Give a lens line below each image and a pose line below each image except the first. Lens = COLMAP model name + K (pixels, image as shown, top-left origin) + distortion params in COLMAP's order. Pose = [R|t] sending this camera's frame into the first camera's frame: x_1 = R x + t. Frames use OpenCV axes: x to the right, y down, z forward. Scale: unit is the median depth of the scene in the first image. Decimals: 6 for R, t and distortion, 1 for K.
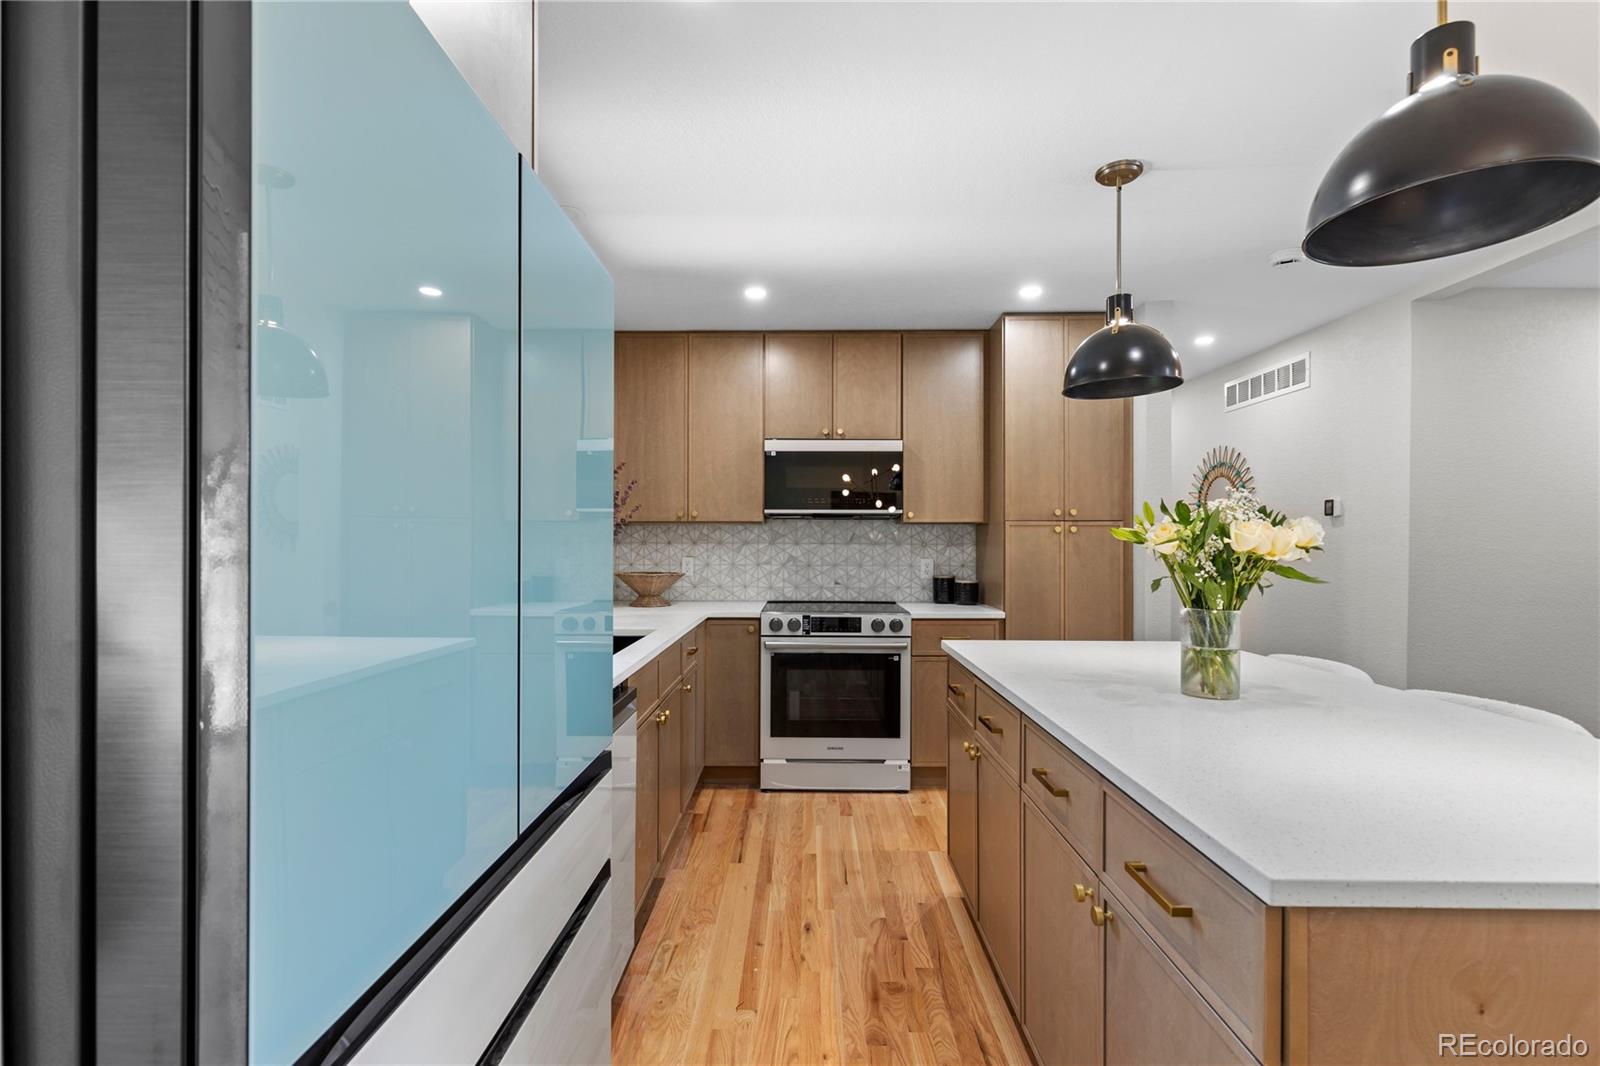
lens RADIAL K [[730.2, 0, 798.4], [0, 730.2, 538.1], [0, 0, 1]] dist [-0.001663, -0.000517]
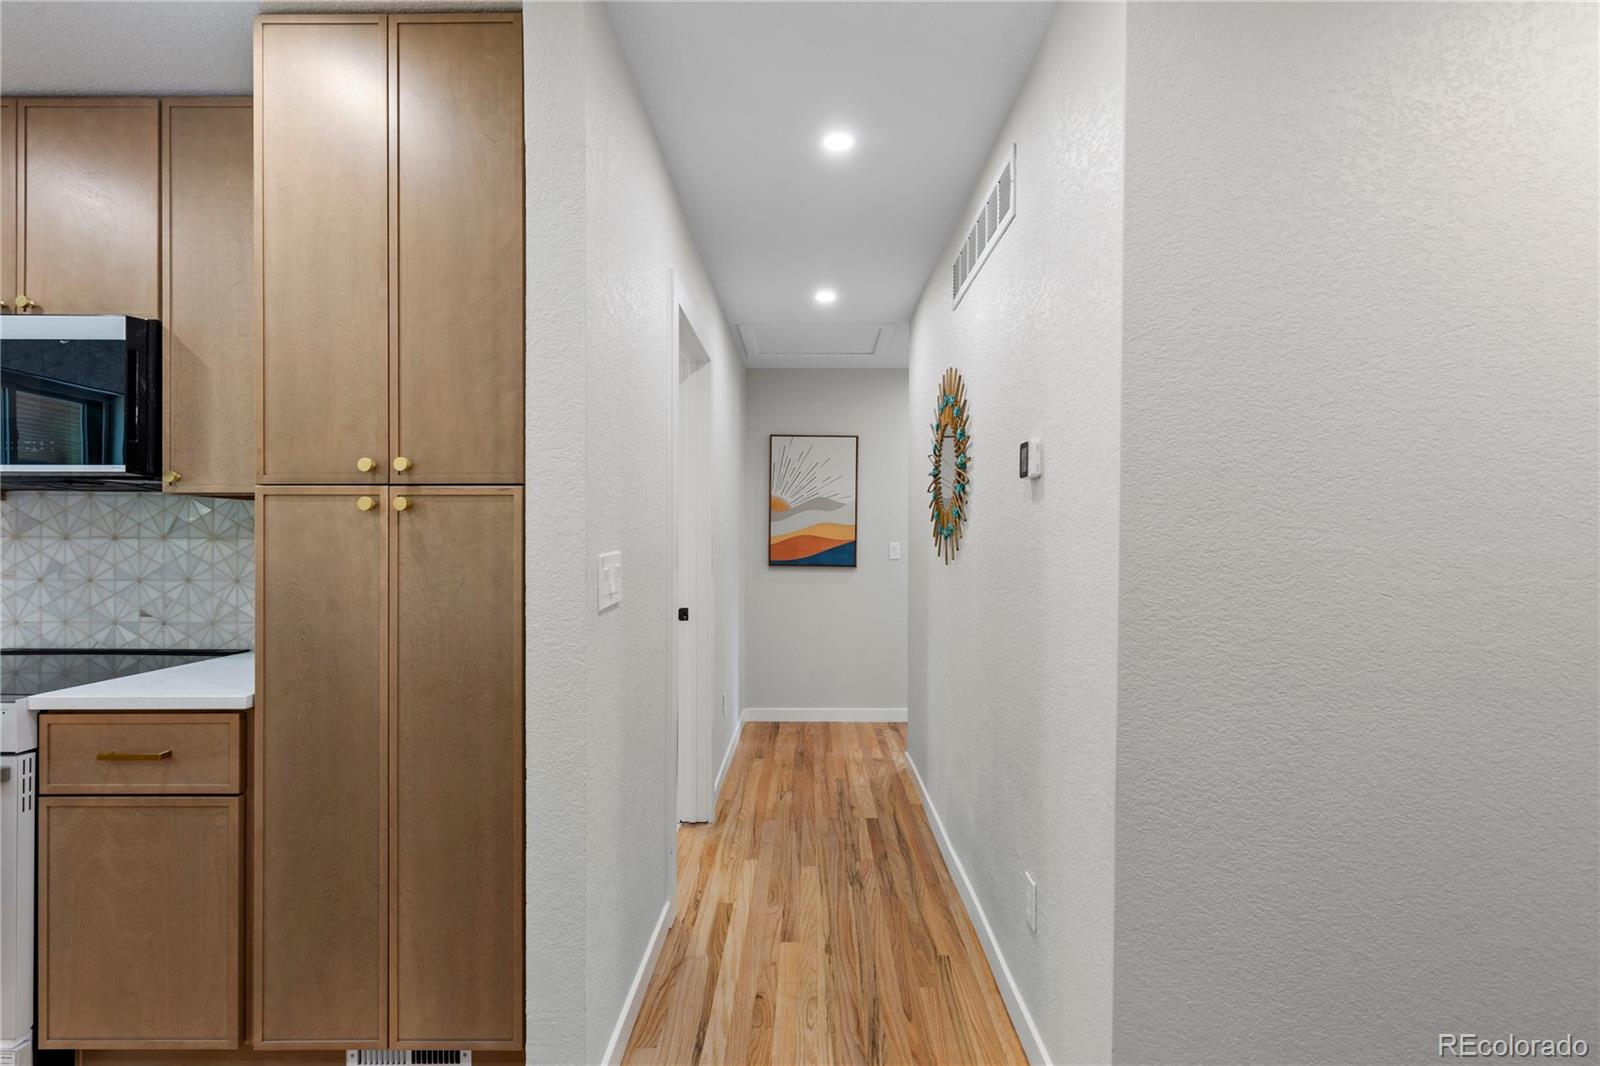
lens RADIAL K [[730.2, 0, 806.0], [0, 730.2, 537.1], [0, 0, 1]] dist [-0.001663, -0.000517]
pose [[0.999989, 0.000583, 0.004641, 0.521686], [-0.000586, 0.999999, 0.000829, 0.006124], [-0.004640, -0.000832, 0.999989, 0.479692]]
